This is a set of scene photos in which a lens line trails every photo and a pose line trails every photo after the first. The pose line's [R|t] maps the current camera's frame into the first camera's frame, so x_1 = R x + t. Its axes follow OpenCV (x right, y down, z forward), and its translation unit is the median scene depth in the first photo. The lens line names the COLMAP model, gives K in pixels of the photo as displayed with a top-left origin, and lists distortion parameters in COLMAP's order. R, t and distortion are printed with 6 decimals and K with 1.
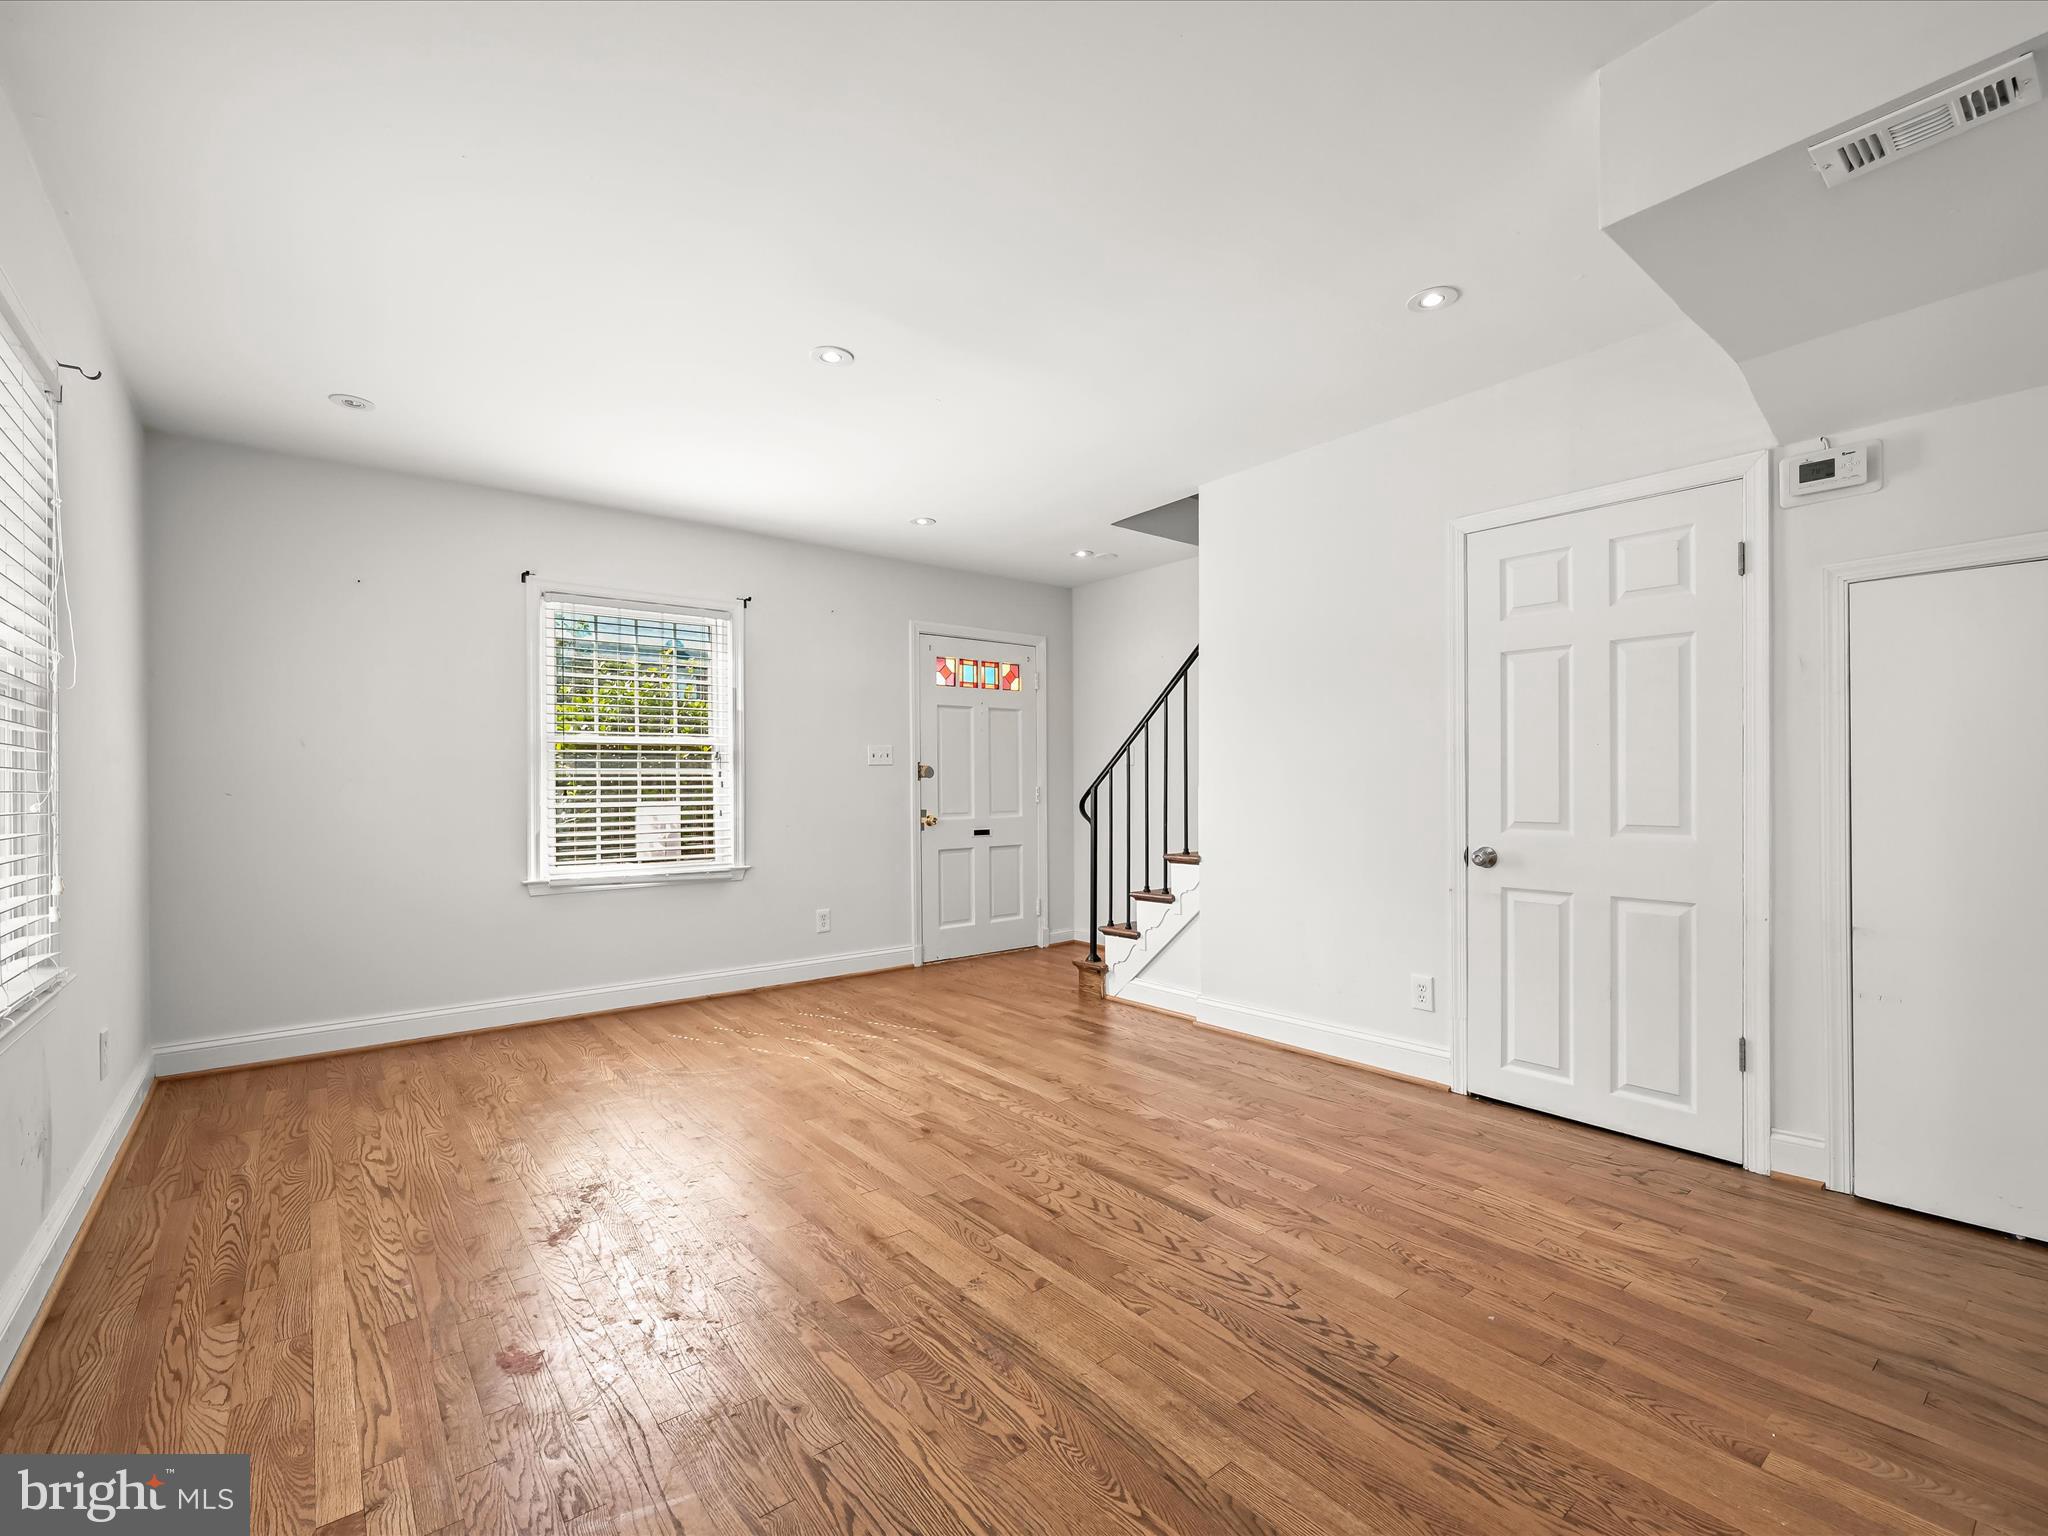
lens RADIAL K [[909.6, 0, 1028.3], [0, 909.6, 780.1], [0, 0, 1]] dist [-0.000862, -0.000034]
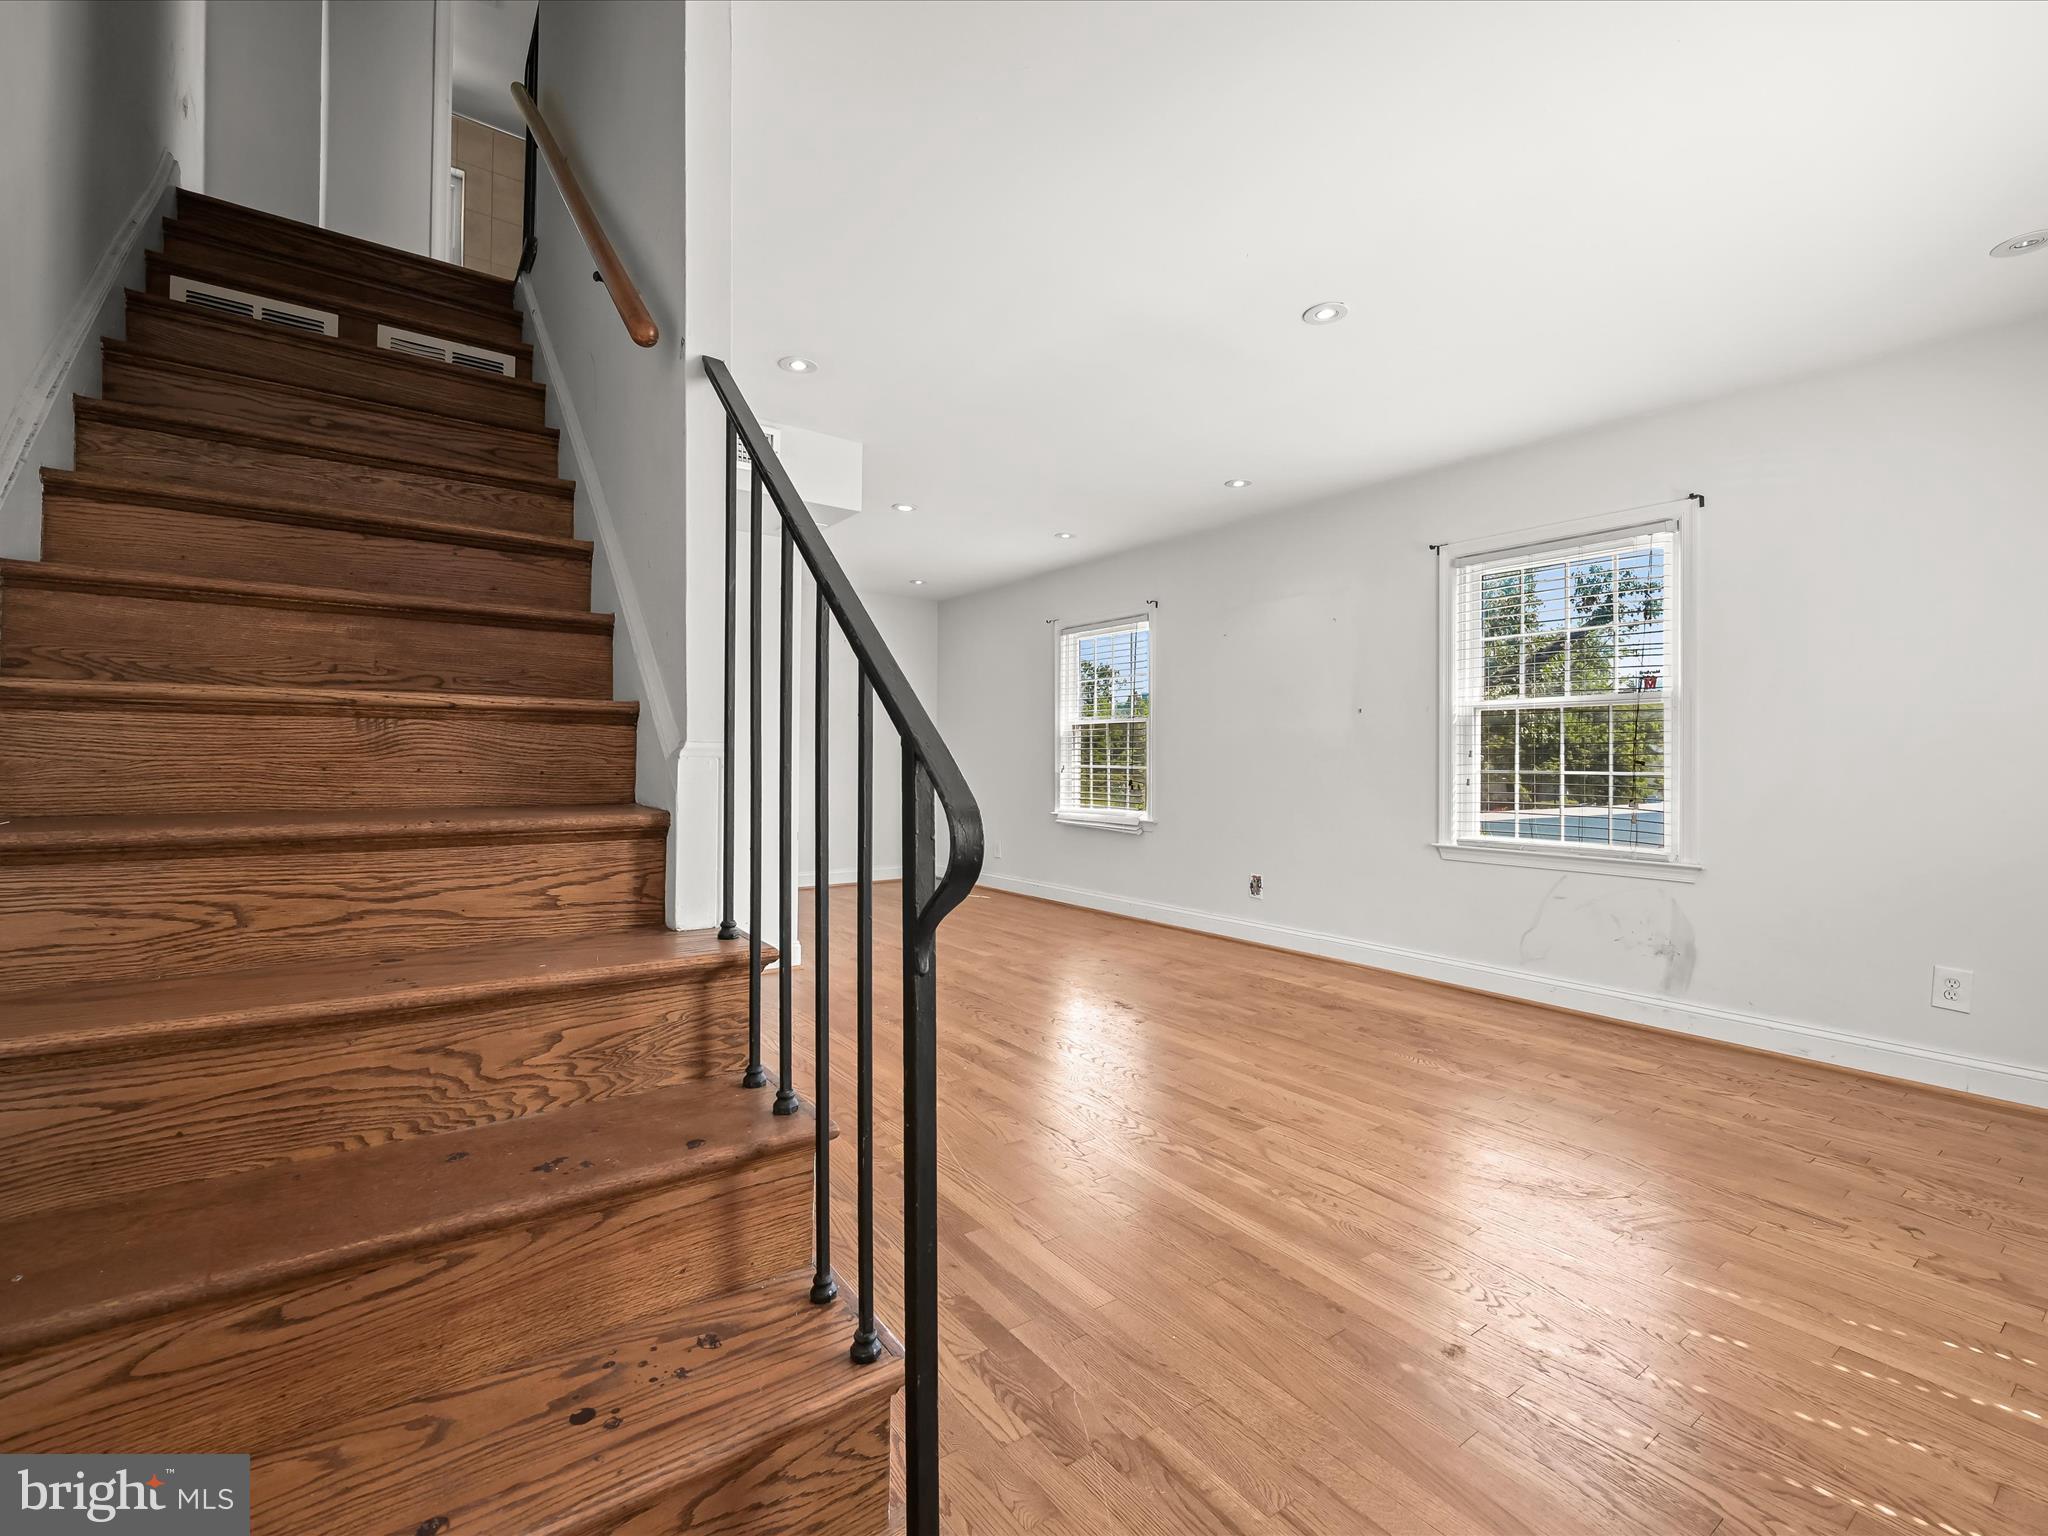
lens RADIAL K [[914.9, 0, 1024.4], [0, 914.9, 772.7], [0, 0, 1]] dist [-0.000310, -0.000181]
pose [[-0.999033, -0.001835, 0.043939, 0.041118], [-0.001367, 0.999942, 0.010682, 0.013804], [-0.043956, 0.010611, -0.998977, 1.211885]]
